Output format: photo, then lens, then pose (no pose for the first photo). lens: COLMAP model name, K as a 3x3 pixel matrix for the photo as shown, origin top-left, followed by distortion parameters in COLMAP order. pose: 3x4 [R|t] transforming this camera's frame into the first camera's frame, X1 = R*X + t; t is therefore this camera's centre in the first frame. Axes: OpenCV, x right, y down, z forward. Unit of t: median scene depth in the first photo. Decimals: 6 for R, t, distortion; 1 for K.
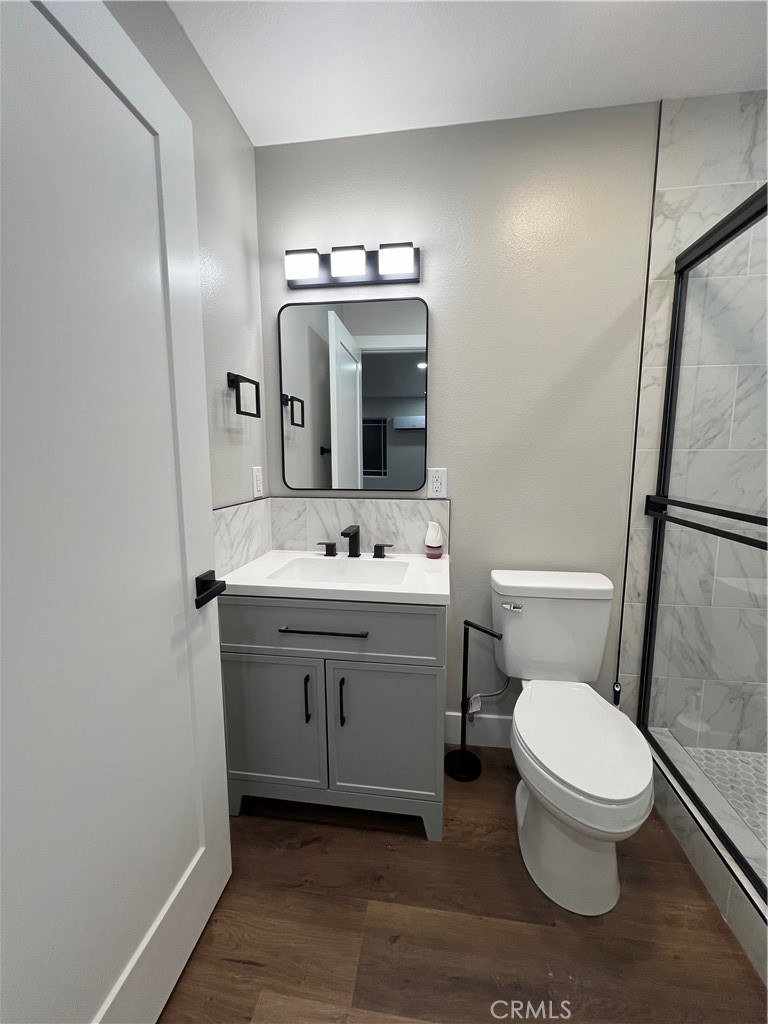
lens RADIAL K [[409.3, 0, 385.5], [0, 409.3, 508.4], [0, 0, 1]] dist [-0.004505, 0.001162]
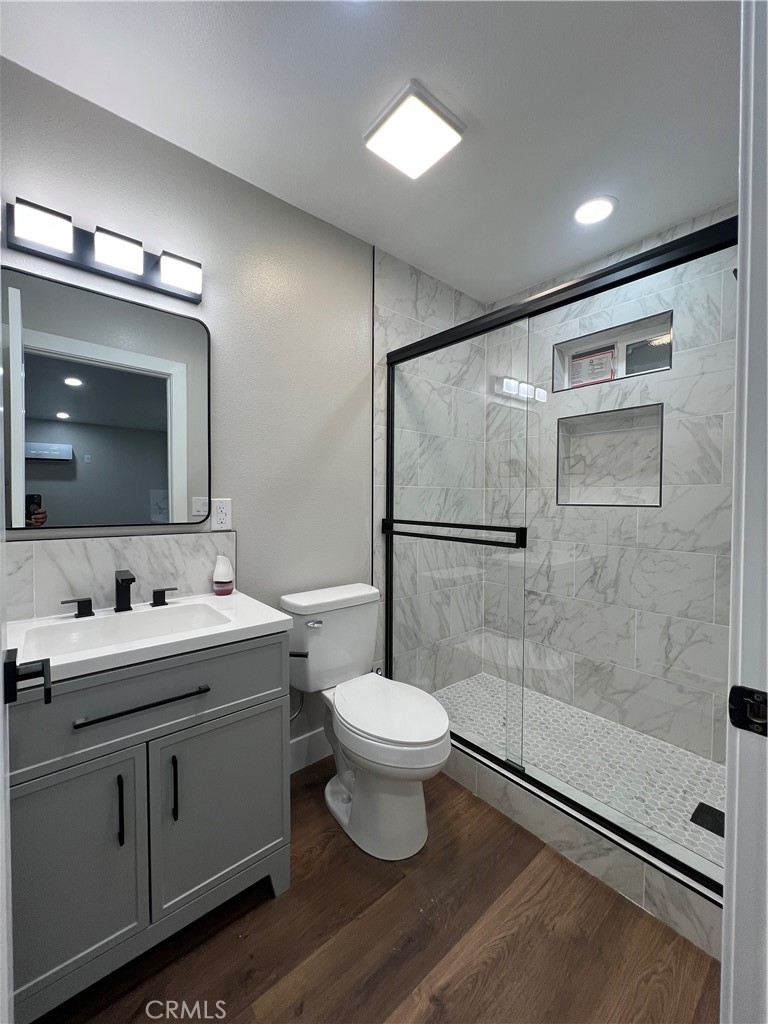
lens RADIAL K [[409.3, 0, 386.6], [0, 409.3, 508.9], [0, 0, 1]] dist [-0.004505, 0.001162]
pose [[0.662299, -0.012944, 0.749128, -0.359313], [0.090514, 0.993910, -0.062849, 0.021209], [-0.743752, 0.109432, 0.659437, 0.100631]]
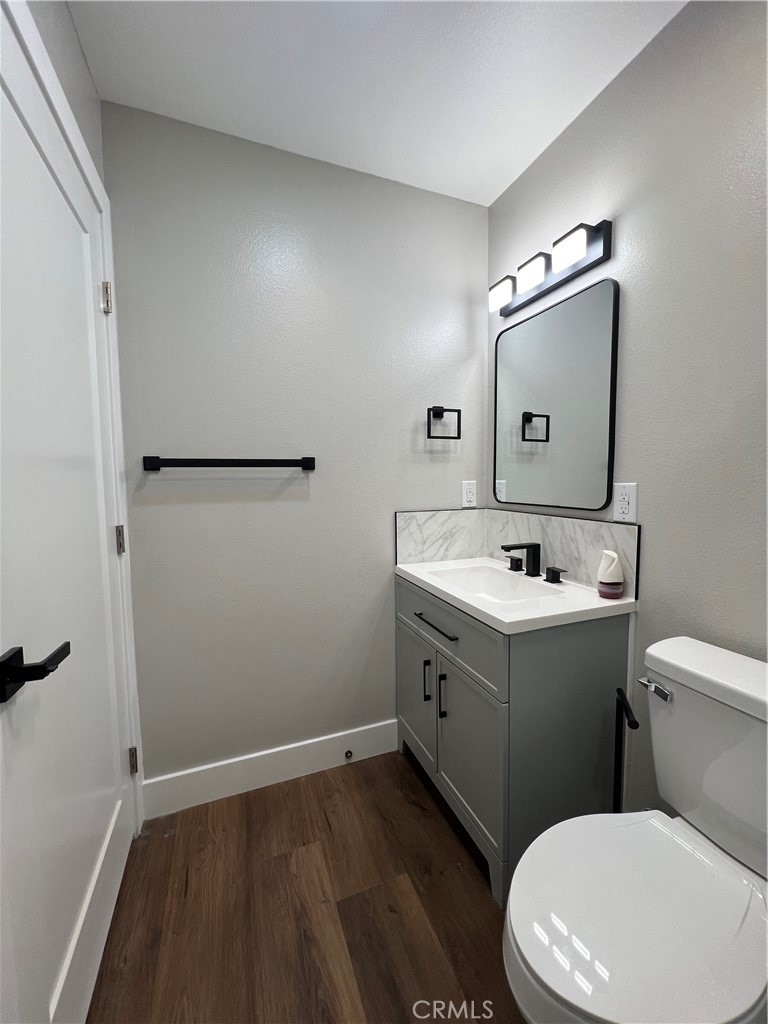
lens RADIAL K [[409.3, 0, 385.2], [0, 409.3, 508.4], [0, 0, 1]] dist [-0.004505, 0.001162]
pose [[0.489061, 0.060519, -0.870148, 0.630248], [-0.101479, 0.994764, 0.012150, -0.015676], [0.866326, 0.082359, 0.492641, 0.252048]]
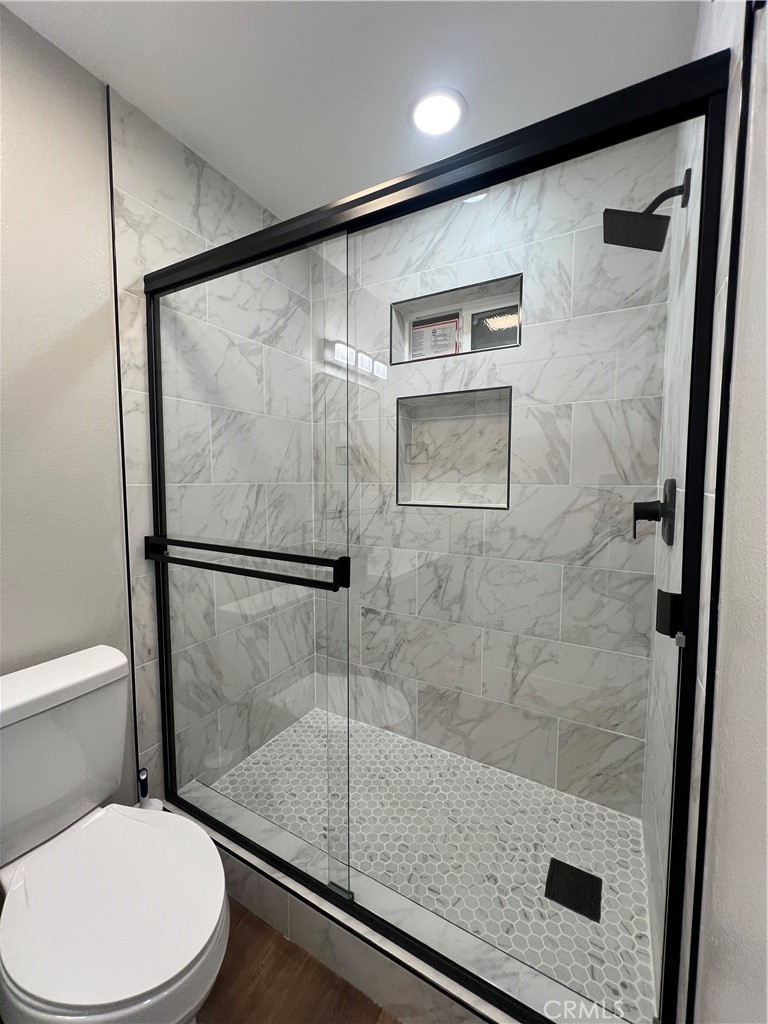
lens RADIAL K [[409.3, 0, 388.1], [0, 409.3, 509.1], [0, 0, 1]] dist [-0.004505, 0.001162]
pose [[0.359382, -0.066822, 0.930795, 0.021098], [0.117329, 0.992754, 0.025969, -0.052740], [-0.925785, 0.099876, 0.364618, 0.200626]]
